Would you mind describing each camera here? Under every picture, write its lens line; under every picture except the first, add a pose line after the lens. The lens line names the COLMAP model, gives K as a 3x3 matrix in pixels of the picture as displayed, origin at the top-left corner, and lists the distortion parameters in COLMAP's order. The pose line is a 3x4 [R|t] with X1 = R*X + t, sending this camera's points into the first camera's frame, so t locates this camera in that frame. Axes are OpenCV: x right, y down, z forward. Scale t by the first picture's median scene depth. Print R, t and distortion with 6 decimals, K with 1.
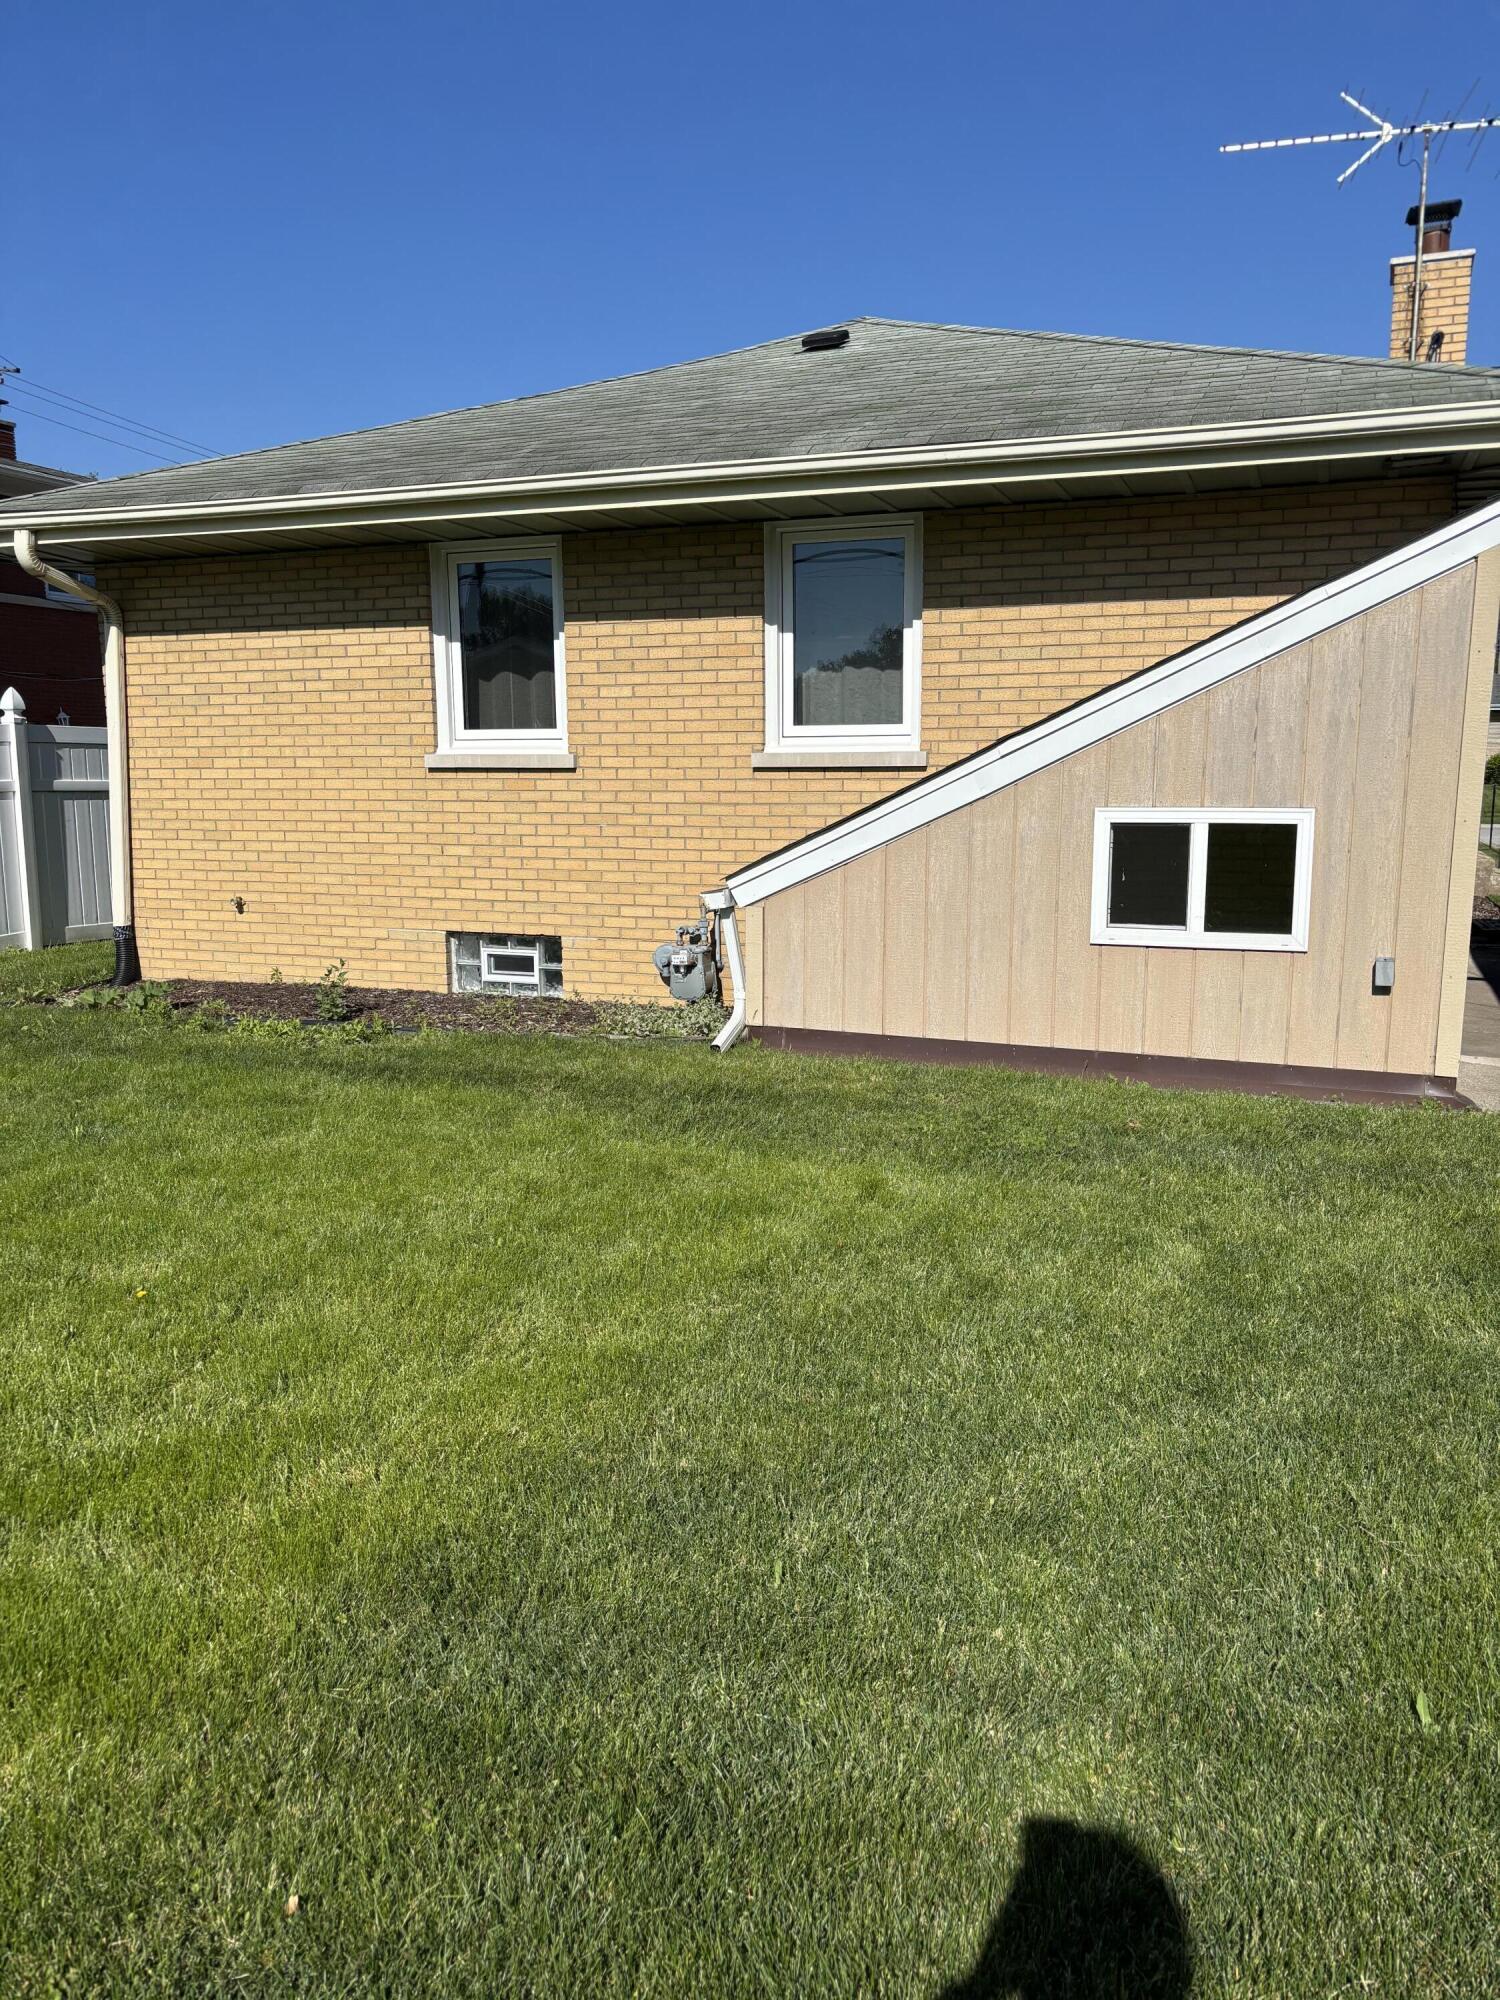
lens RADIAL K [[1499.0, 0, 752.1], [0, 1499.0, 983.2], [0, 0, 1]] dist [0.047335, -0.004709]
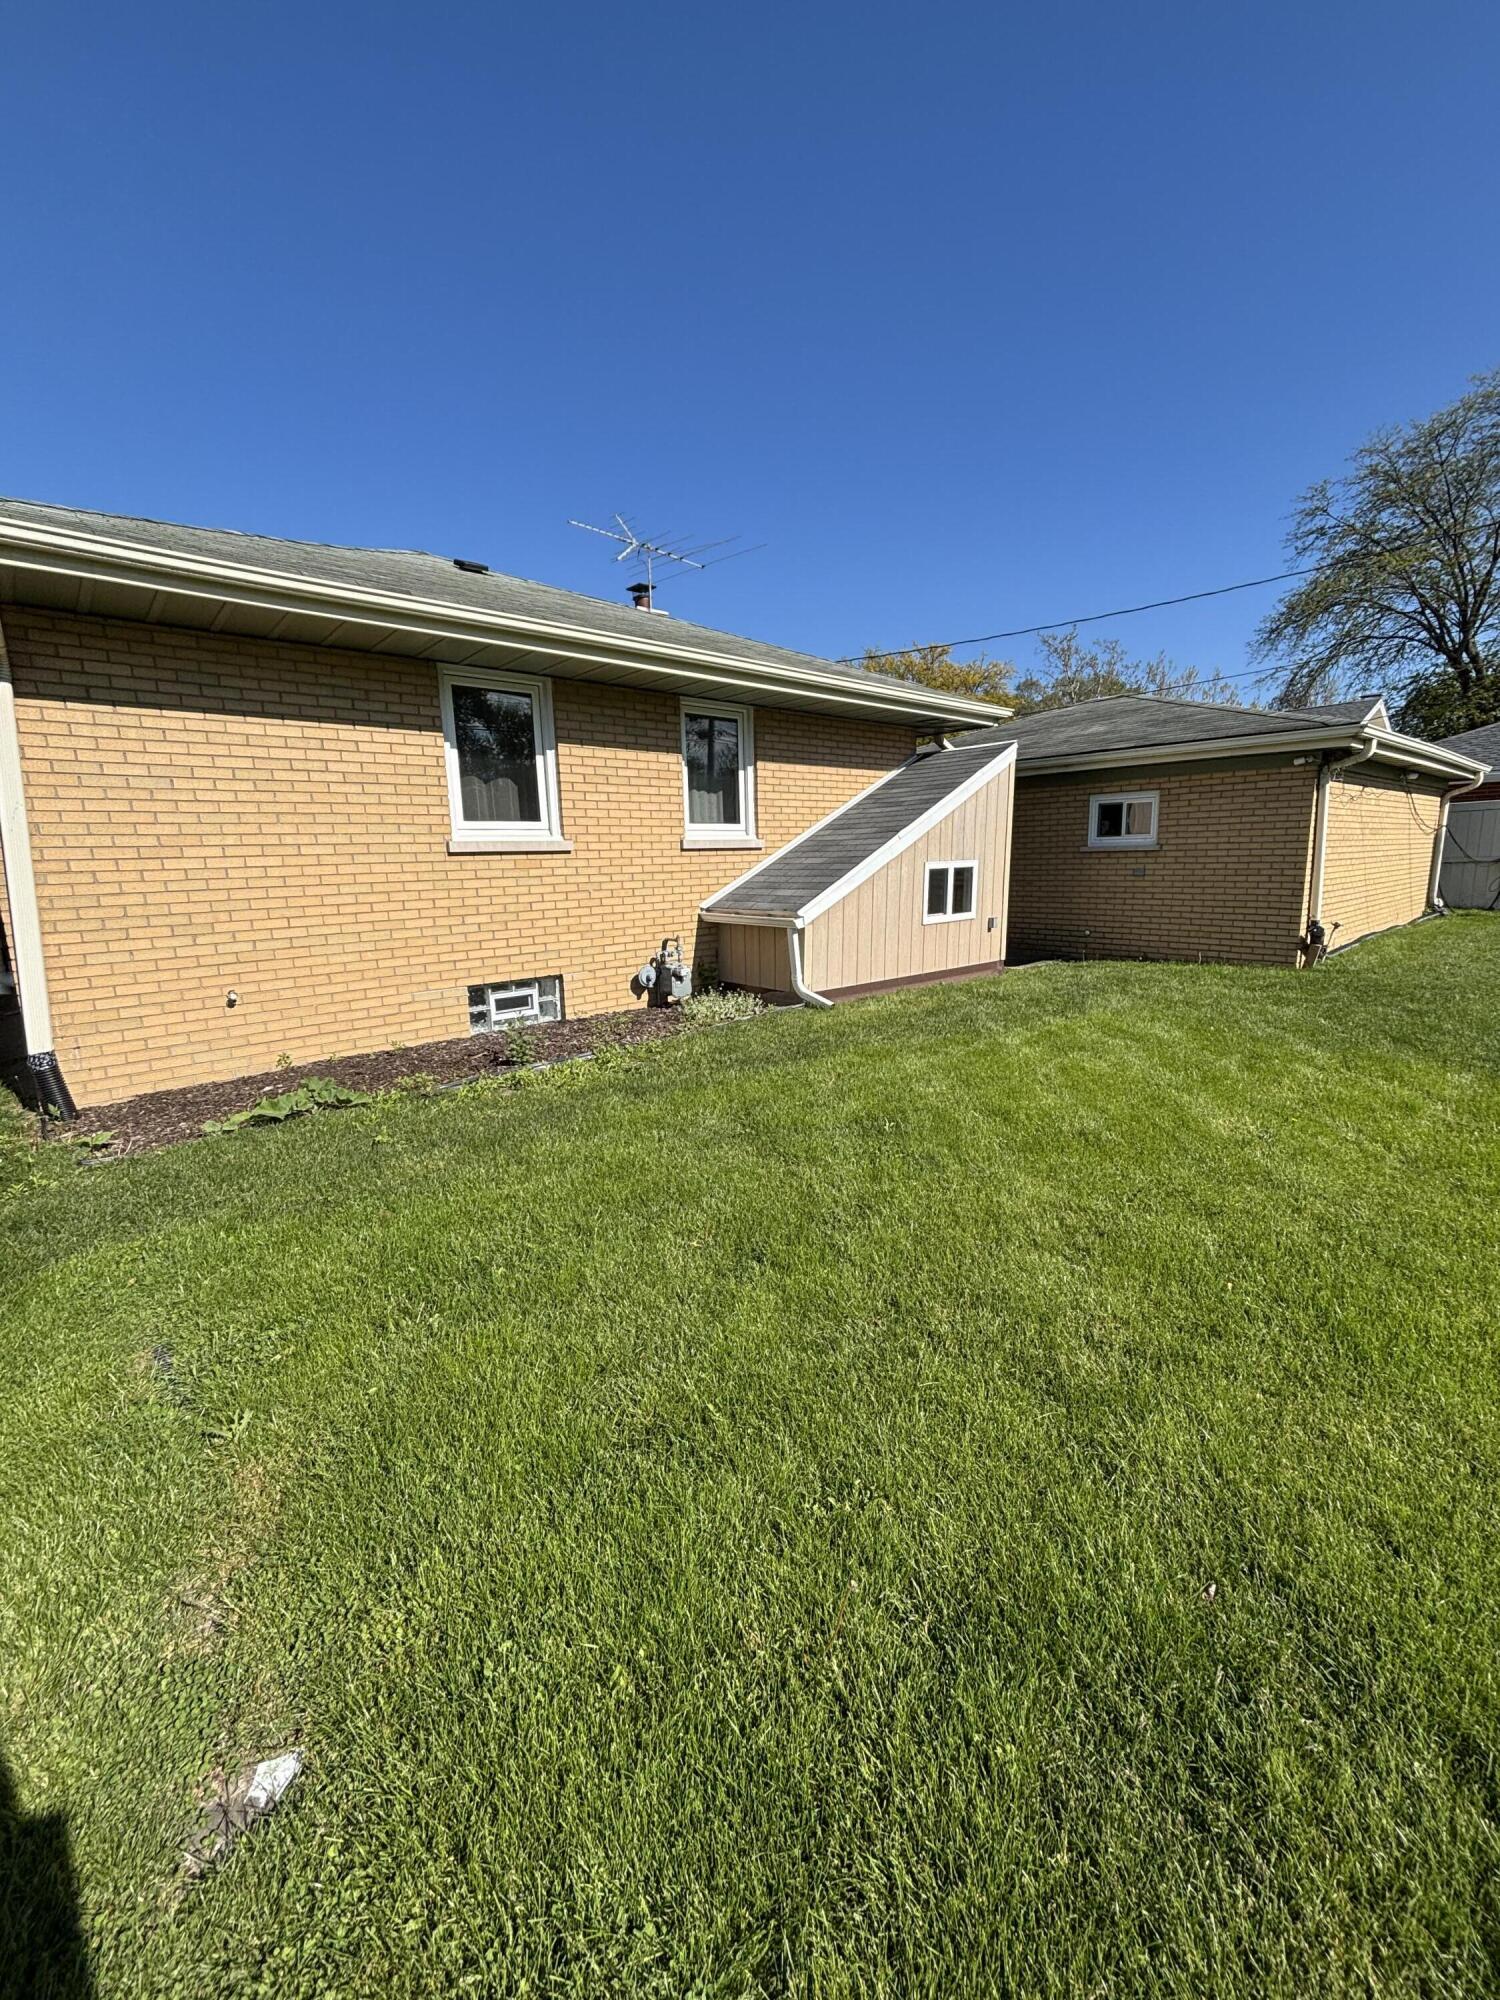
lens RADIAL K [[816.4, 0, 750.0], [0, 816.4, 1000.0], [0, 0, 1]] dist [-0.001875, 0.000346]
pose [[0.443919, -0.165280, 0.880692, -0.705806], [0.148914, 0.982782, 0.109379, -0.063615], [-0.883607, 0.082592, 0.460888, 0.501046]]
